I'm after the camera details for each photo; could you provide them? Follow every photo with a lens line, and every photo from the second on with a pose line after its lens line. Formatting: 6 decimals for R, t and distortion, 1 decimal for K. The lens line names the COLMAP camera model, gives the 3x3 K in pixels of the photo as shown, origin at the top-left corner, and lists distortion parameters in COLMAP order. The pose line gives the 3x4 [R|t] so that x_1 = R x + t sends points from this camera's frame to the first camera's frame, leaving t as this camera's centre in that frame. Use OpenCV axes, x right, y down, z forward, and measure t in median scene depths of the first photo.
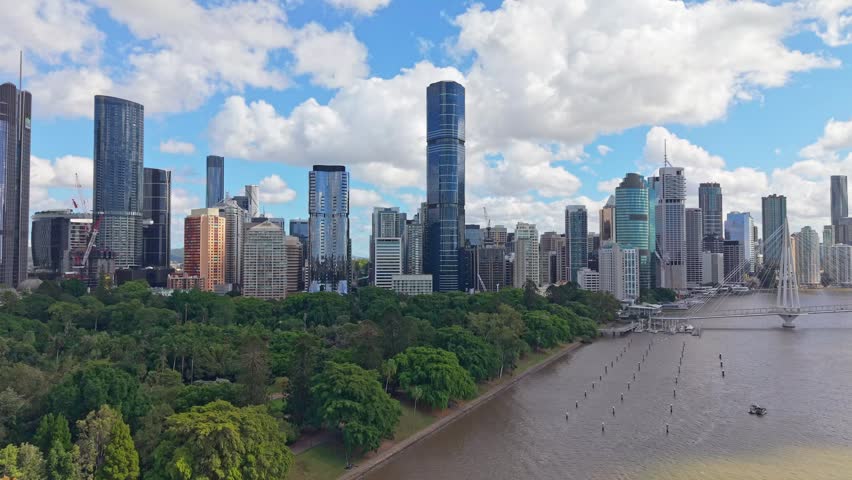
lens RADIAL K [[556.4, 0, 426.0], [0, 556.4, 240.0], [0, 0, 1]] dist [0.033125, -0.000433]
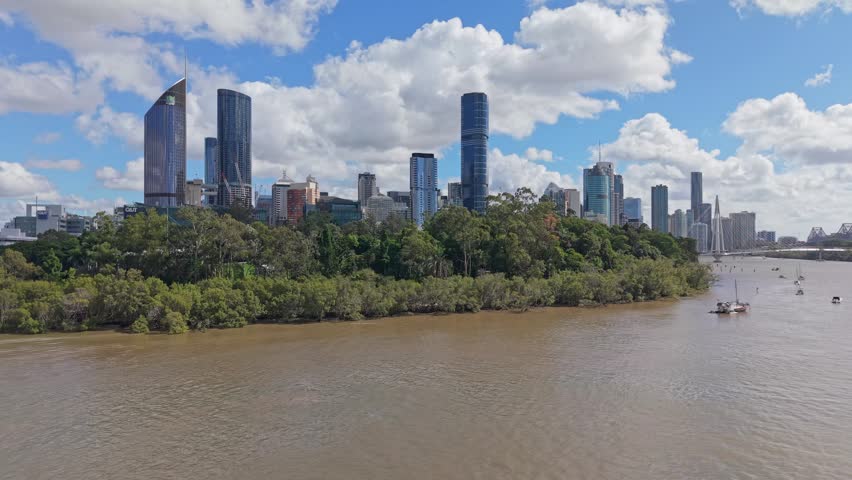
lens RADIAL K [[590.1, 0, 426.0], [0, 590.1, 240.0], [0, 0, 1]] dist [0.050435, -0.116319]
pose [[0.967025, -0.002044, 0.254675, -0.441951], [-0.001282, 0.999916, 0.012893, 0.052239], [-0.254680, -0.012794, 0.966941, -0.350166]]
